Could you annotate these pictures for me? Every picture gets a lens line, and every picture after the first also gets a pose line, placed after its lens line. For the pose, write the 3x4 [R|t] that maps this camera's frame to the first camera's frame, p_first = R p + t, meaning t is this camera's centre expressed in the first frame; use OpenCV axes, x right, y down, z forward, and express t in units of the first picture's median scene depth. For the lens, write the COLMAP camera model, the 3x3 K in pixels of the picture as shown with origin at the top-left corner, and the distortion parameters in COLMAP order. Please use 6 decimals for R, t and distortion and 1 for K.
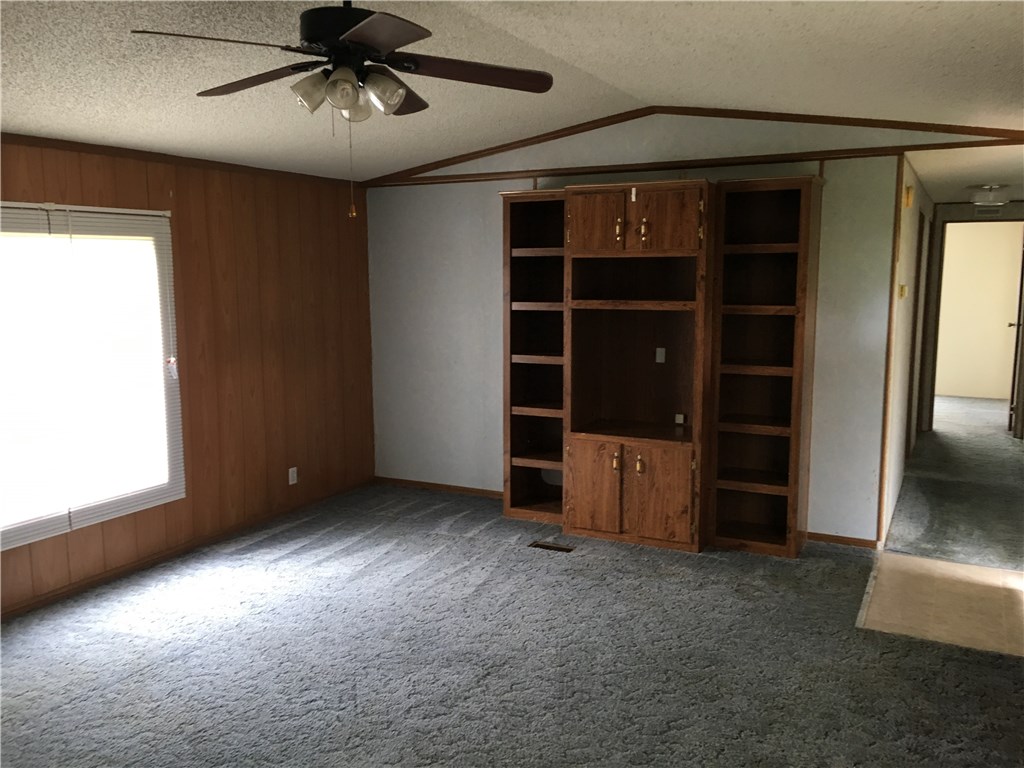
lens RADIAL K [[861.1, 0, 511.9], [0, 861.1, 385.3], [0, 0, 1]] dist [0.037233, -0.013949]
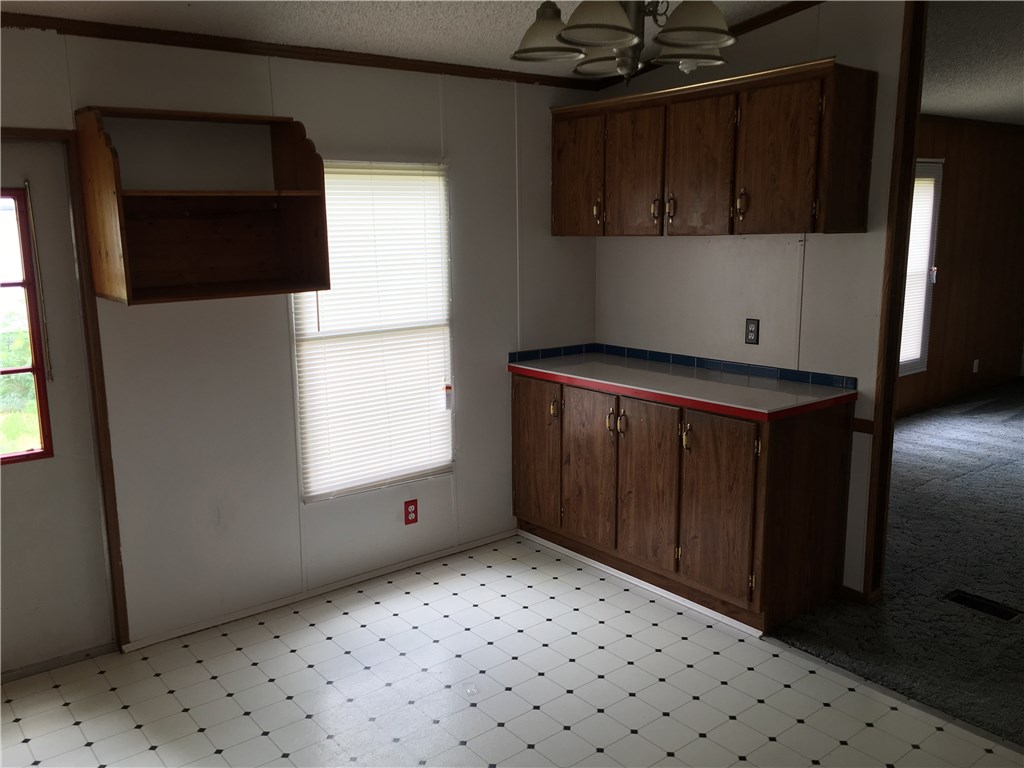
lens RADIAL K [[861.1, 0, 511.4], [0, 861.1, 383.1], [0, 0, 1]] dist [0.037233, -0.013949]
pose [[0.916128, 0.062014, -0.396060, -0.453284], [-0.038574, 0.997015, 0.066882, 0.086060], [0.399025, -0.045995, 0.915786, -0.542339]]
